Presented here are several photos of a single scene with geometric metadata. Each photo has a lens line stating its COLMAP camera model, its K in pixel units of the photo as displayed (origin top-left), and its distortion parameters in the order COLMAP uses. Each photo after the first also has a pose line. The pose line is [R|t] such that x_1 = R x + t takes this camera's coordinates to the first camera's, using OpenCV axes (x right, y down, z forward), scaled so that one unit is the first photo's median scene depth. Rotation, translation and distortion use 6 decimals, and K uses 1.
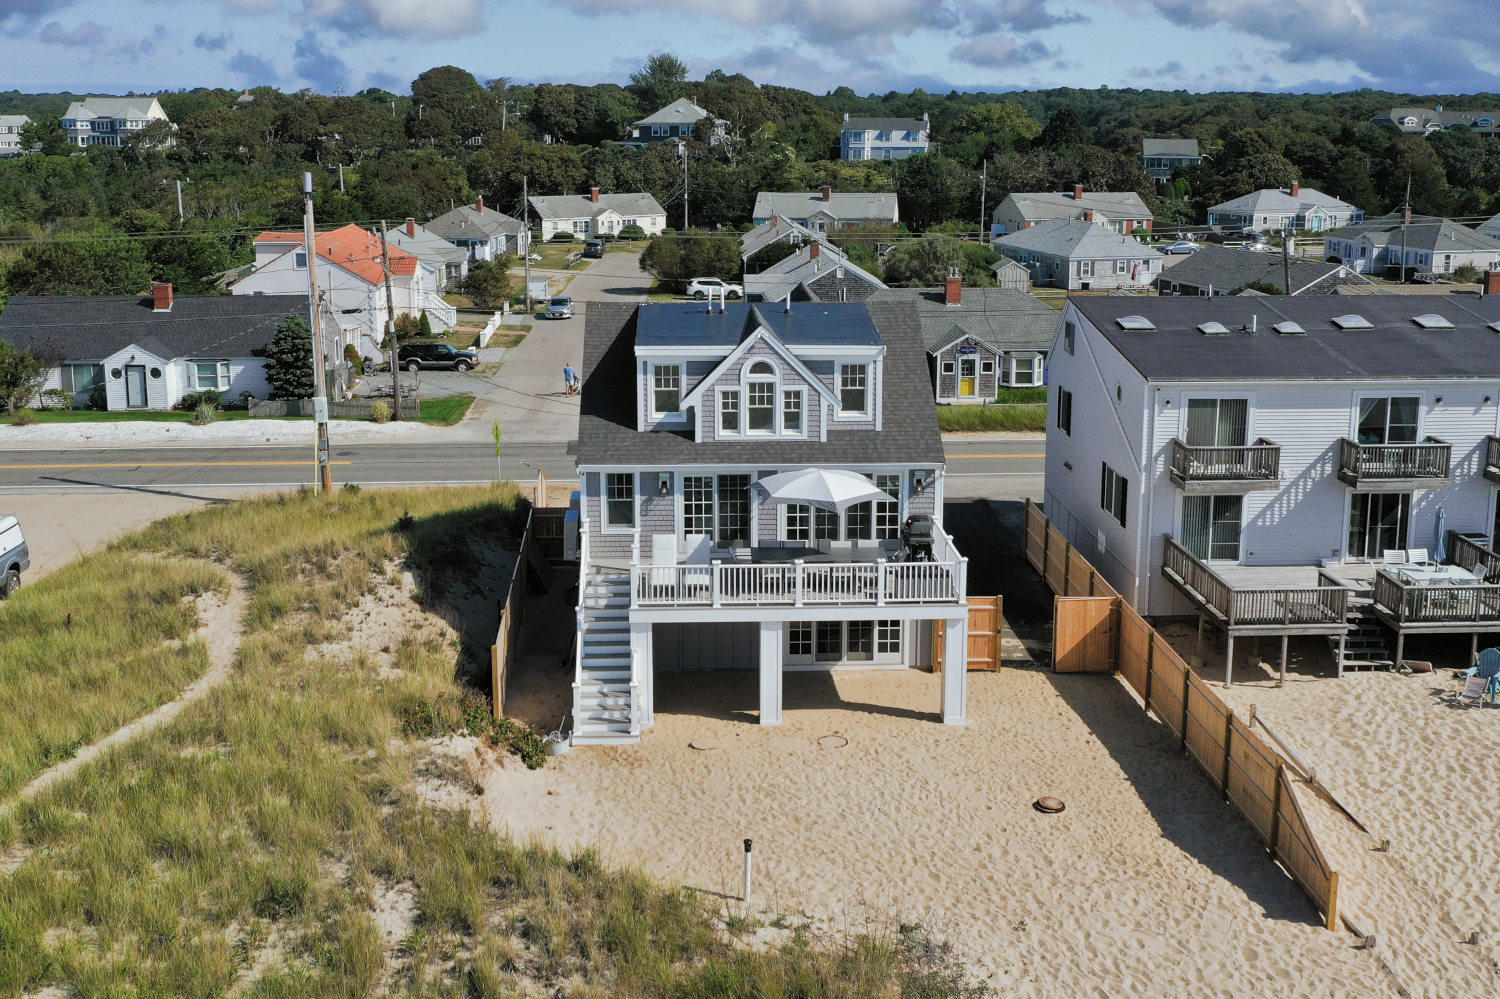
lens RADIAL K [[1526.4, 0, 745.2], [0, 1526.4, 370.8], [0, 0, 1]] dist [0.005676, -0.020518]
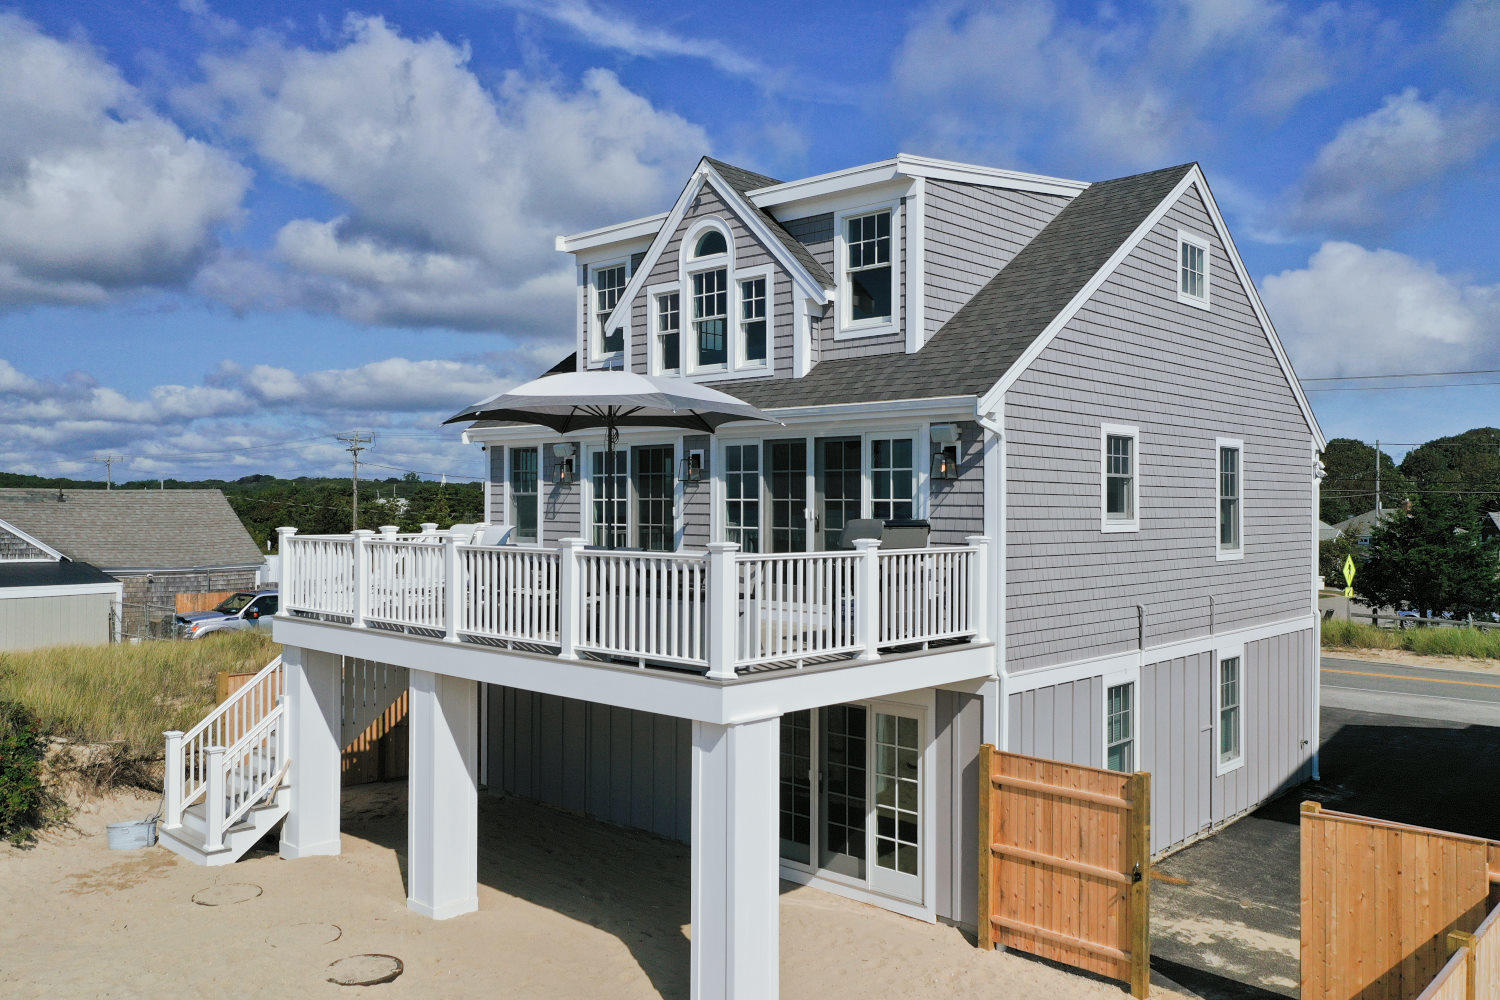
lens RADIAL K [[1174.2, 0, 750.0], [0, 1174.2, 500.0], [0, 0, 1]] dist [-0.004151, -0.000894]
pose [[0.690802, -0.002202, -0.723041, 0.302469], [-0.127273, 0.984011, -0.124595, 0.129778], [0.711755, 0.178094, 0.679476, 0.731018]]
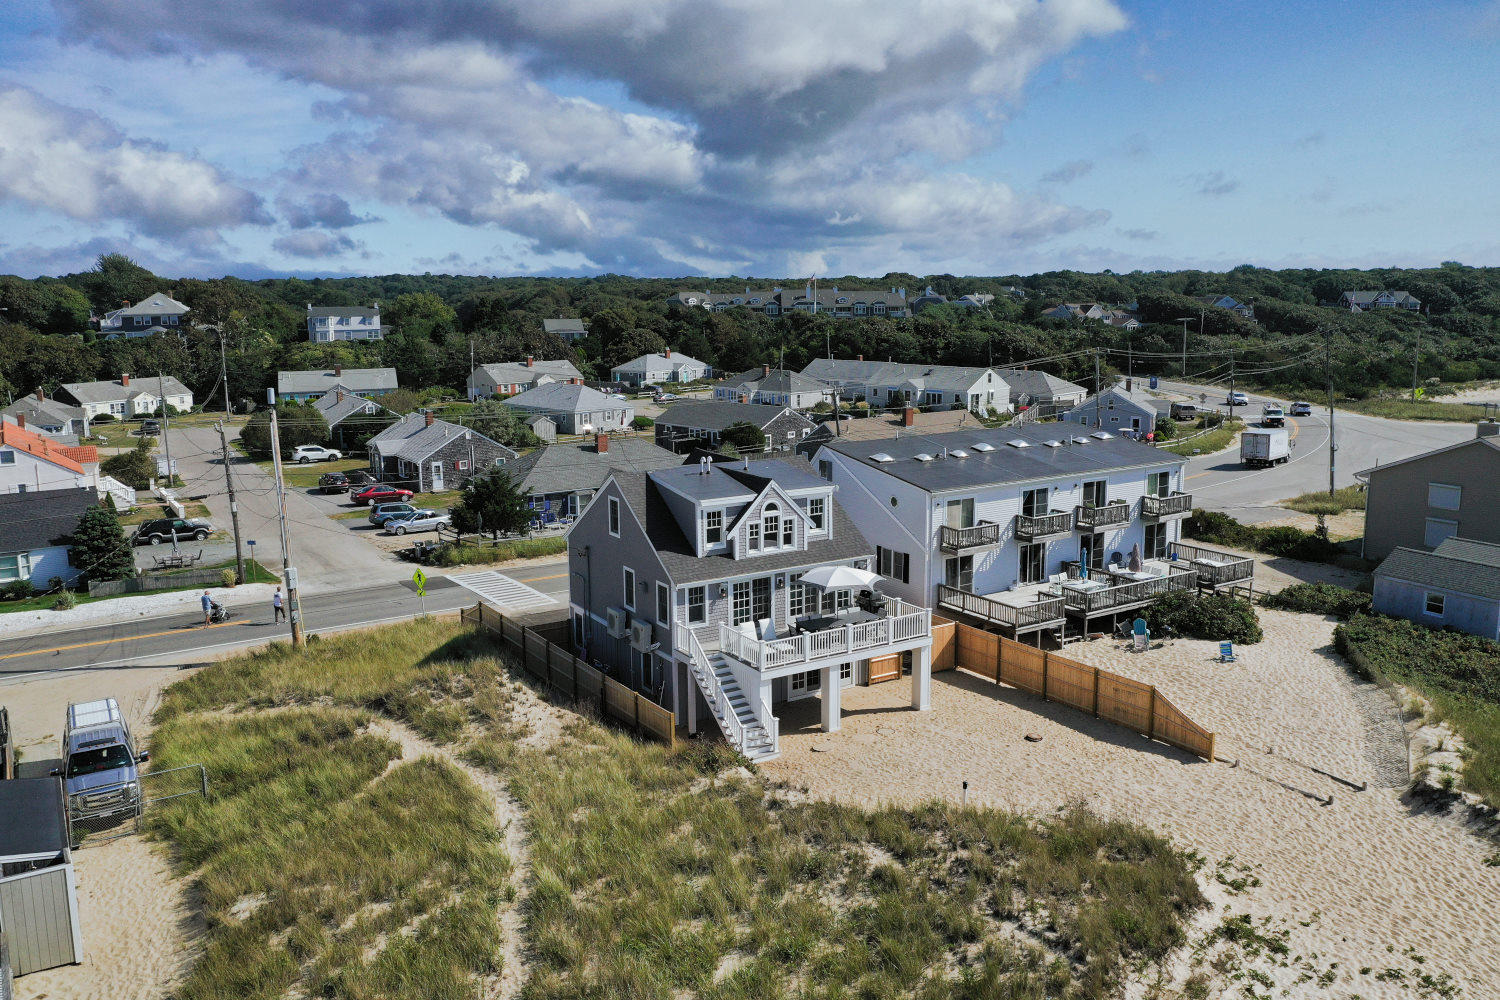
lens RADIAL K [[1174.2, 0, 750.0], [0, 1174.2, 500.0], [0, 0, 1]] dist [-0.004151, -0.000894]
pose [[0.871740, -0.095011, 0.480669, -0.558405], [0.090813, 0.995352, 0.032048, -0.047218], [-0.481480, 0.015714, 0.876316, -0.022770]]
